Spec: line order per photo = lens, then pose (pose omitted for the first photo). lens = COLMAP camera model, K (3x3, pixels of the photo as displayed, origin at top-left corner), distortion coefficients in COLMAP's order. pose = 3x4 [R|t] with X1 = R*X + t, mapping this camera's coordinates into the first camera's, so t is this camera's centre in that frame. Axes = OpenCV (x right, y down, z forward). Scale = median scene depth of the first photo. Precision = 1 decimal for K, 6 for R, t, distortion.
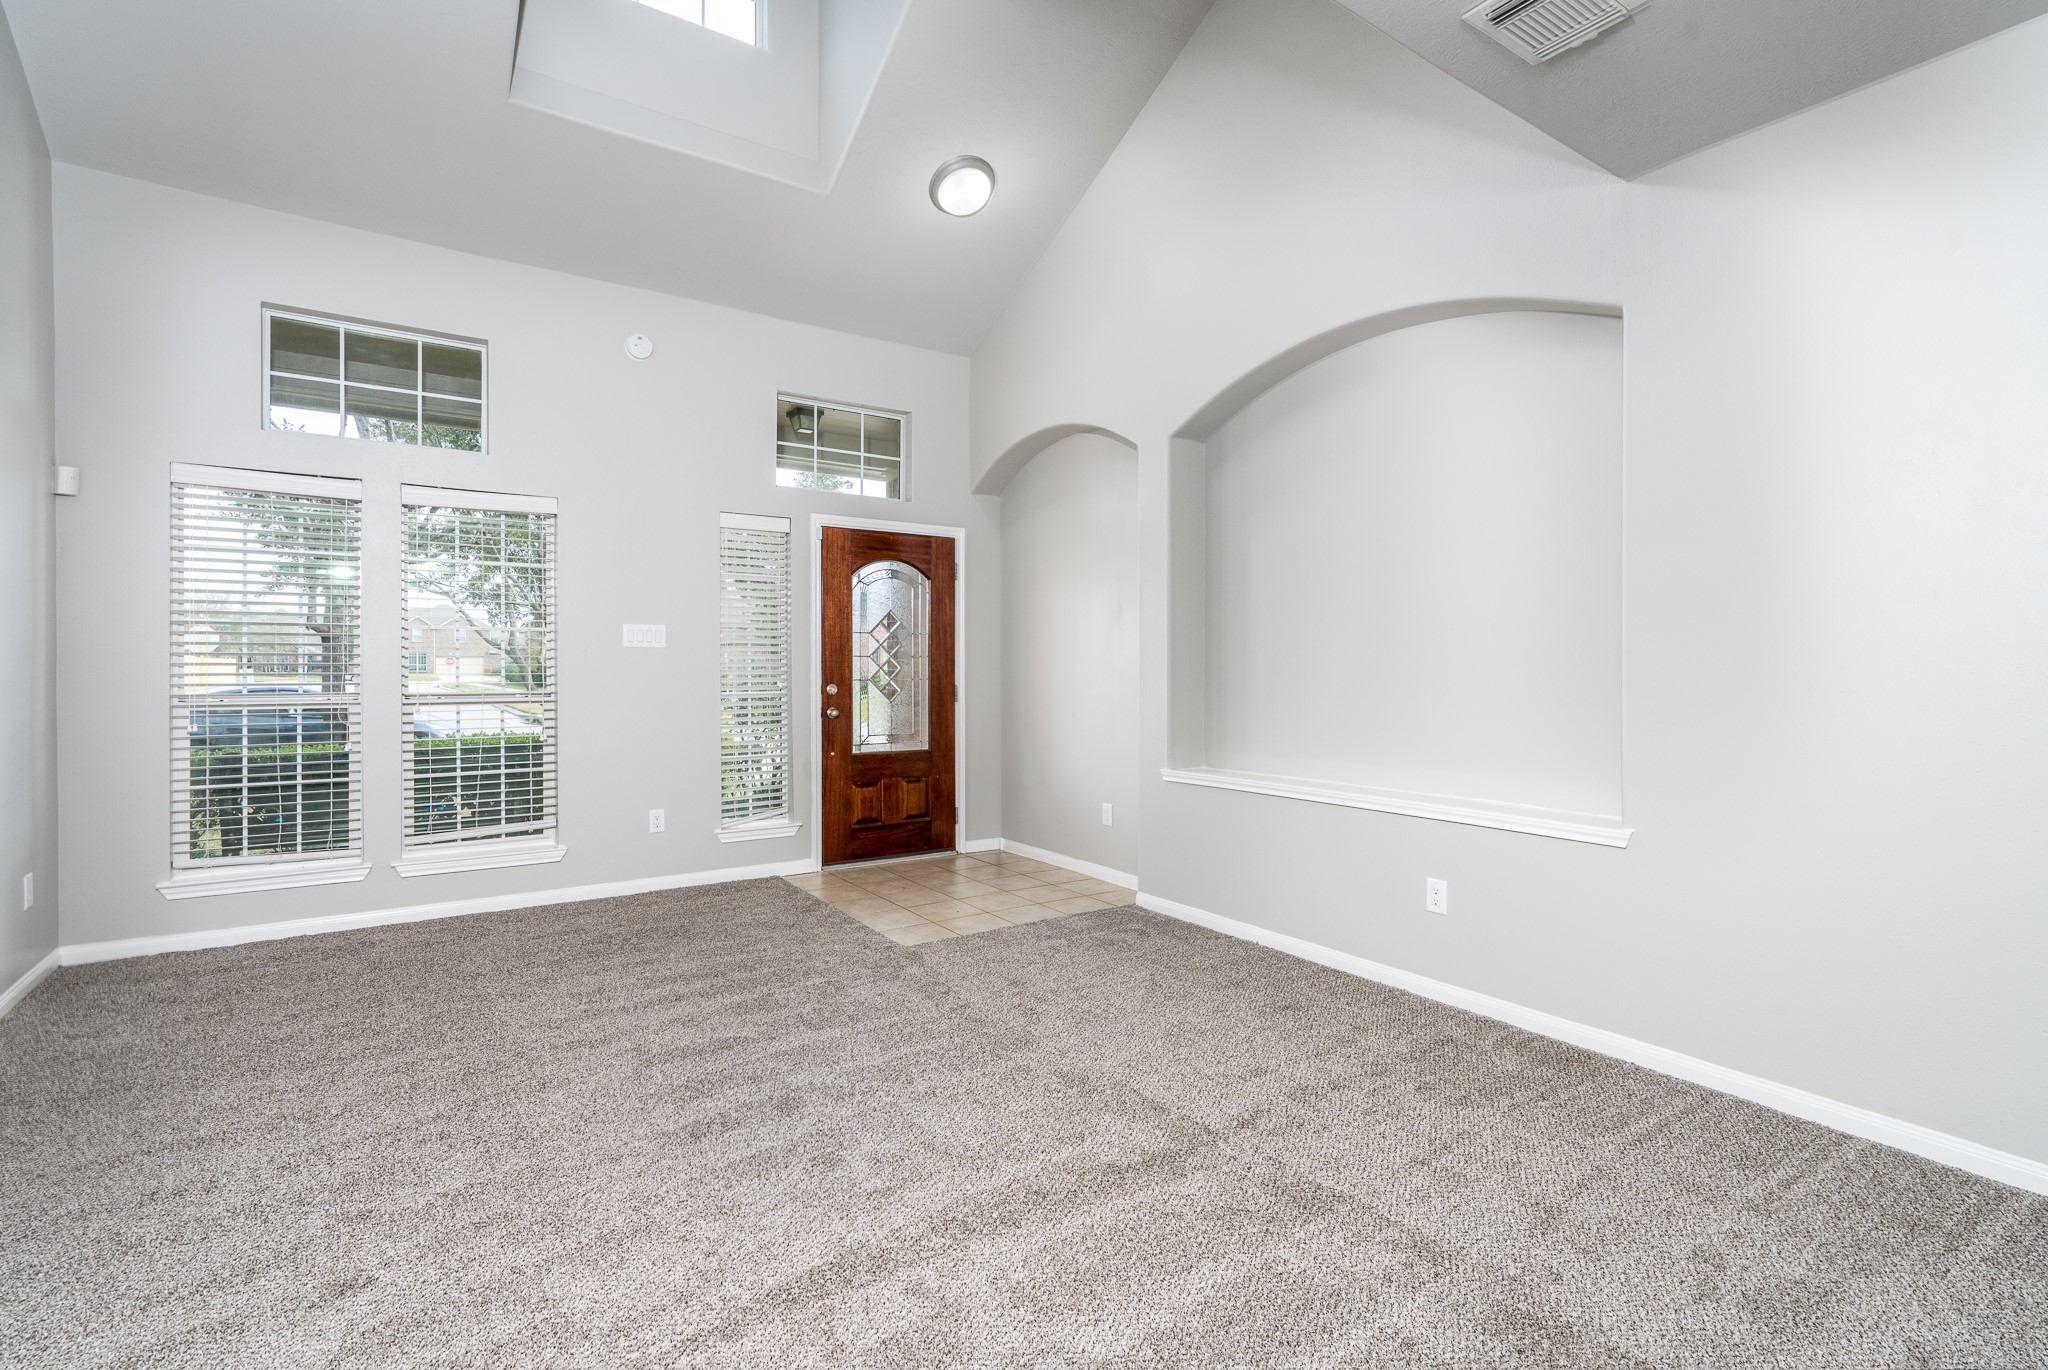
lens RADIAL K [[943.2, 0, 1039.1], [0, 943.2, 675.7], [0, 0, 1]] dist [-0.010419, 0.001900]
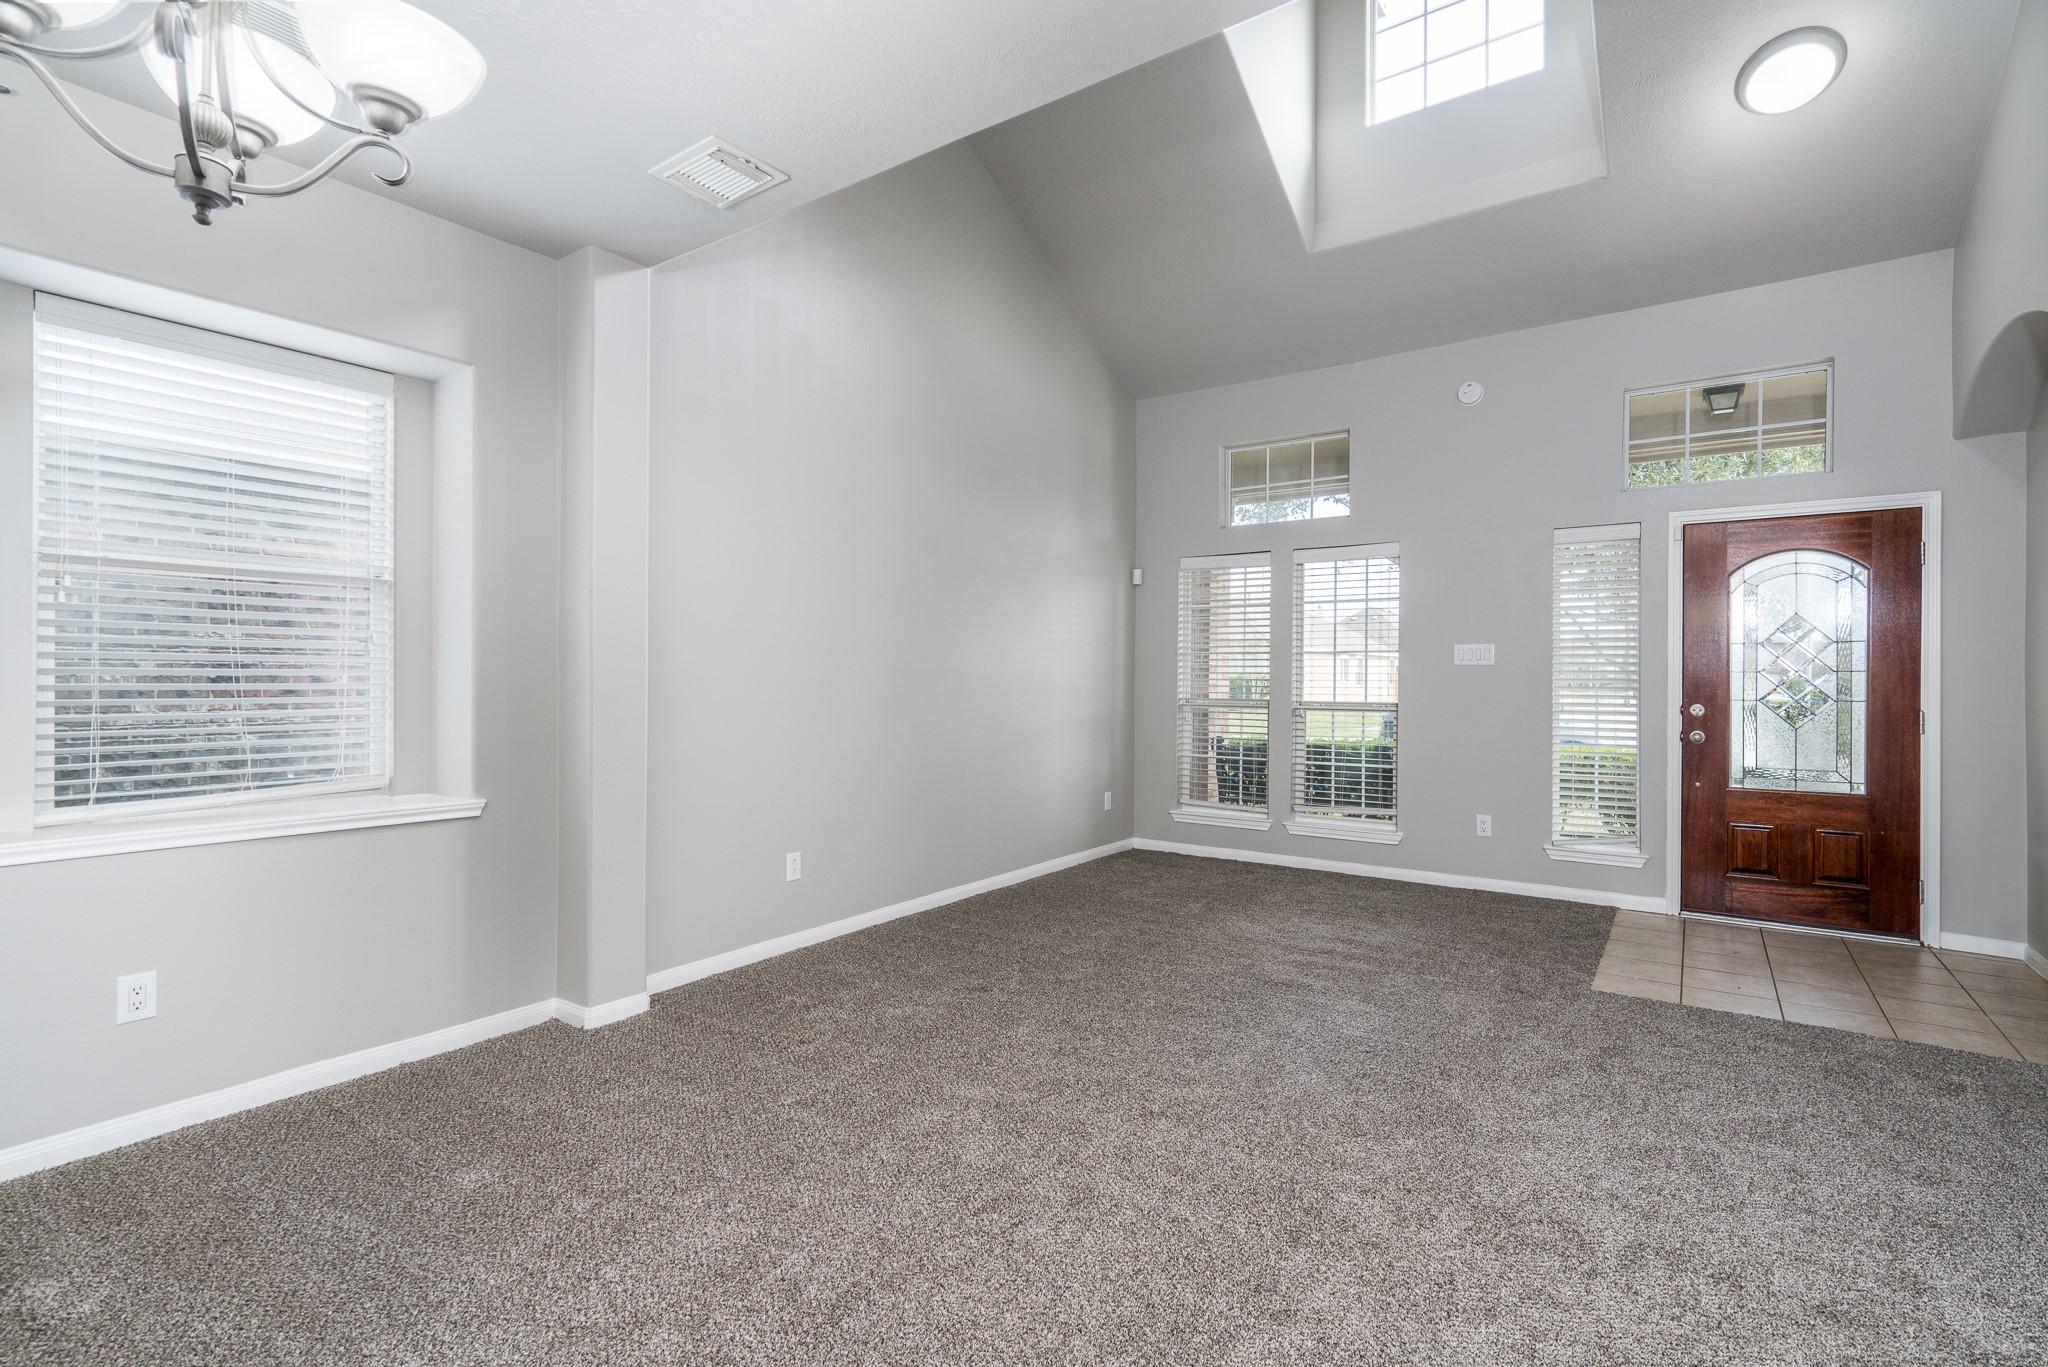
lens RADIAL K [[943.2, 0, 1026.1], [0, 943.2, 682.5], [0, 0, 1]] dist [-0.010419, 0.001900]
pose [[0.338851, 0.005178, -0.940826, 0.438611], [-0.011825, 0.999929, 0.001244, -0.005196], [0.940766, 0.010704, 0.338888, 0.140984]]
